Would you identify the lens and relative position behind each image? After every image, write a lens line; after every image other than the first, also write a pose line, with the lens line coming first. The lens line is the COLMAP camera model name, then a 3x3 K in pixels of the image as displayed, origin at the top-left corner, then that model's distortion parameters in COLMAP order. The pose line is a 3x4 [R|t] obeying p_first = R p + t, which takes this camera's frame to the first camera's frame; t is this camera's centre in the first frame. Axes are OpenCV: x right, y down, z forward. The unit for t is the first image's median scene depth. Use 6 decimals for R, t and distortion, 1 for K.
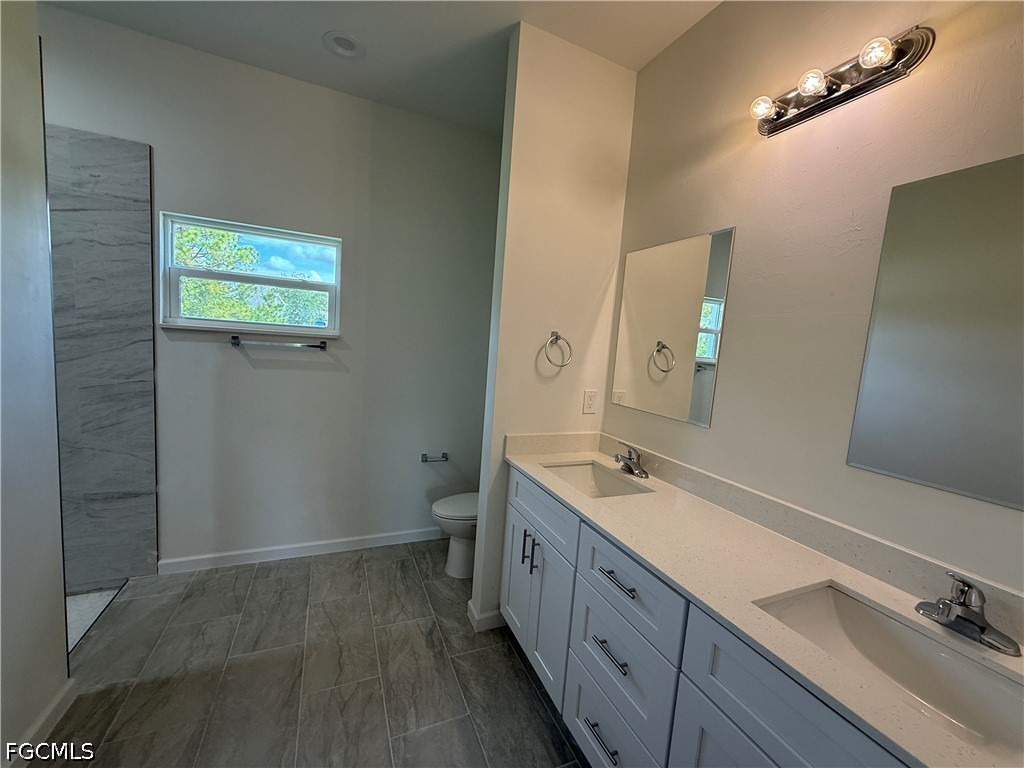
lens RADIAL K [[407.5, 0, 508.6], [0, 407.5, 383.7], [0, 0, 1]] dist [-0.001596, 0.000708]
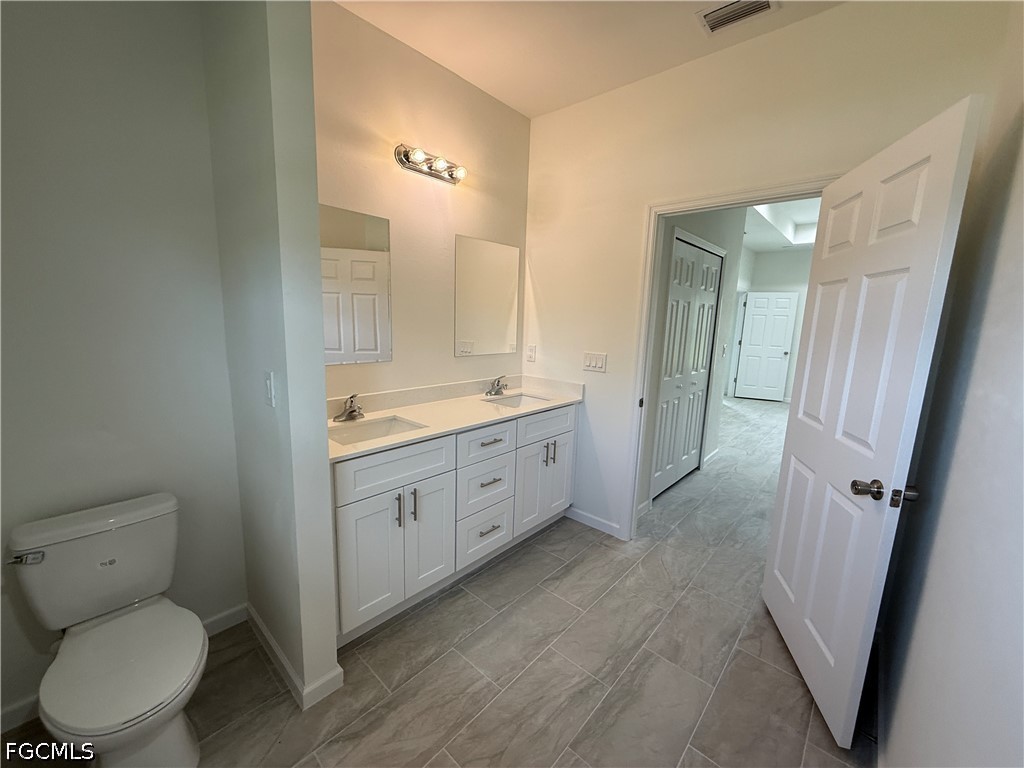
lens RADIAL K [[407.5, 0, 515.5], [0, 407.5, 385.5], [0, 0, 1]] dist [-0.001596, 0.000708]
pose [[-0.420410, -0.234400, 0.876534, -0.967028], [0.030798, 0.961811, 0.271976, -0.183119], [-0.906811, 0.141337, -0.397136, 1.167446]]
